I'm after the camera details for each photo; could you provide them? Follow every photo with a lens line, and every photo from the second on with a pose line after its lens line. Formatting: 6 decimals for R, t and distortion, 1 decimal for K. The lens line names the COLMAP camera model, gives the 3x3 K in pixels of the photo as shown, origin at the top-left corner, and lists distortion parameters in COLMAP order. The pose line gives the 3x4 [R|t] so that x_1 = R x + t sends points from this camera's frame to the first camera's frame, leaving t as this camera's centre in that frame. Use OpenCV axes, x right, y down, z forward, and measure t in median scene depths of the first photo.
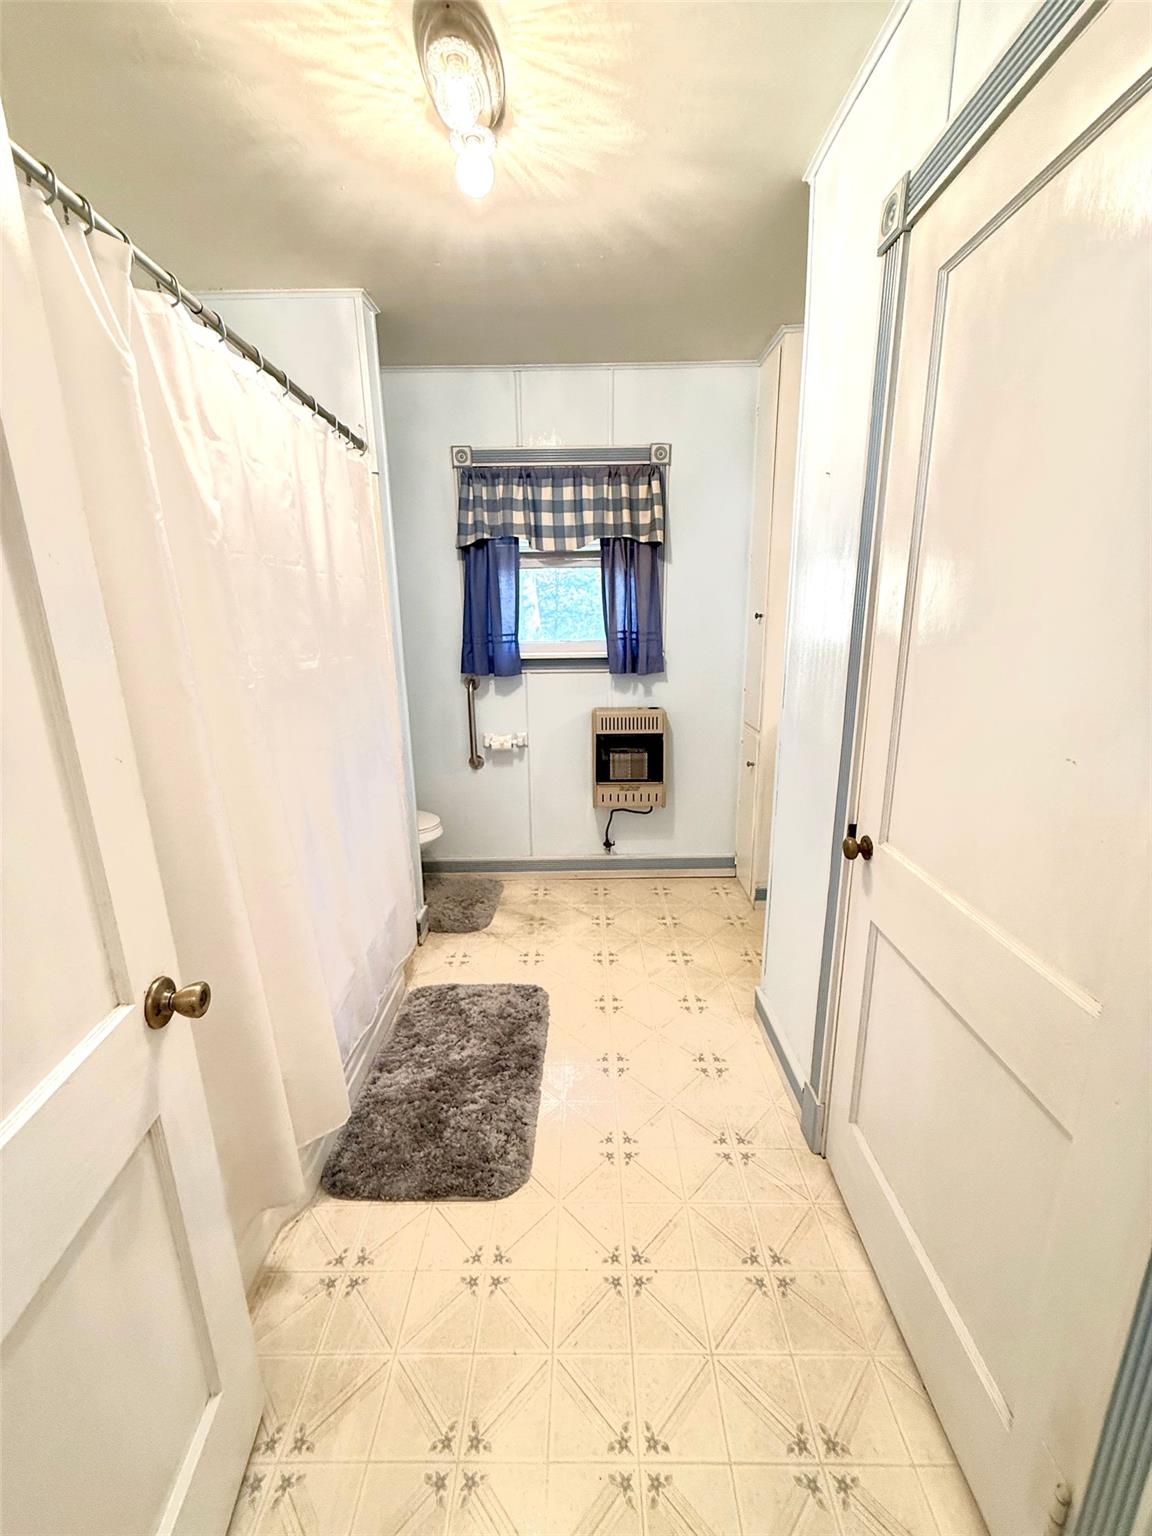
lens RADIAL K [[609.3, 0, 578.5], [0, 609.3, 764.6], [0, 0, 1]] dist [0.001215, -0.000091]
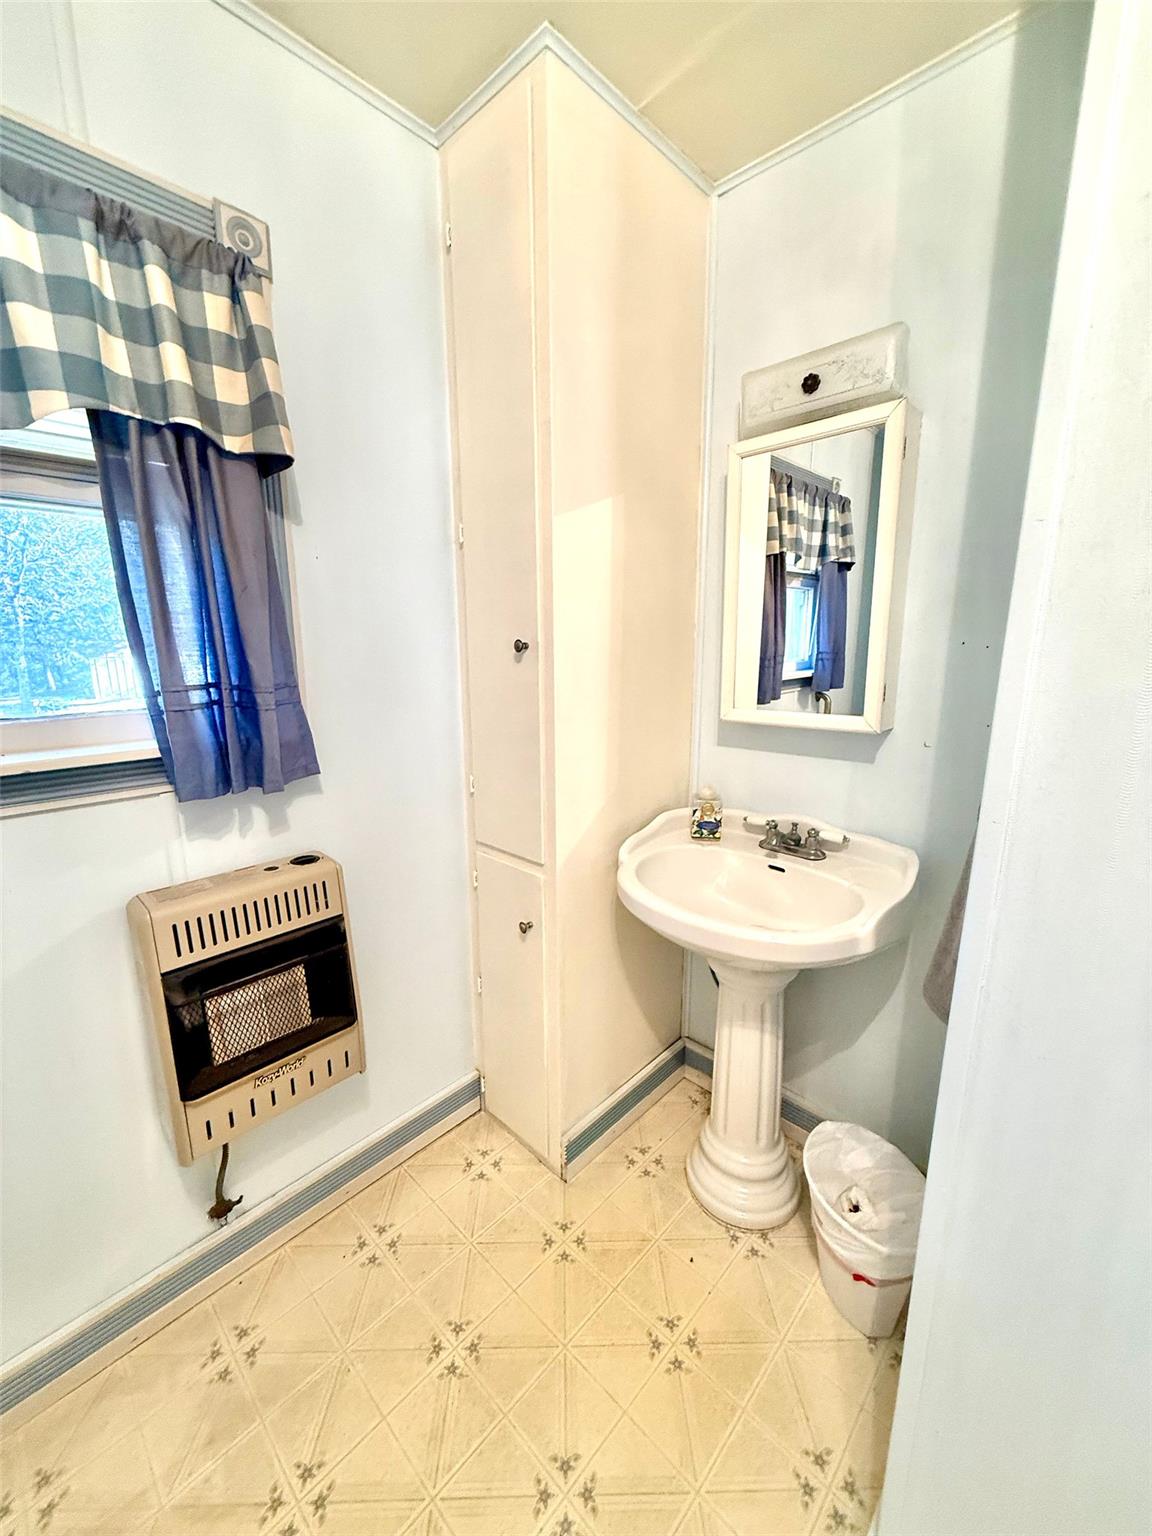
lens RADIAL K [[609.3, 0, 578.5], [0, 609.3, 764.6], [0, 0, 1]] dist [0.001215, -0.000091]
pose [[0.686042, -0.132917, 0.715318, -0.042889], [0.166565, 0.985752, 0.023420, -0.140989], [-0.708239, 0.103079, 0.698407, 0.579333]]
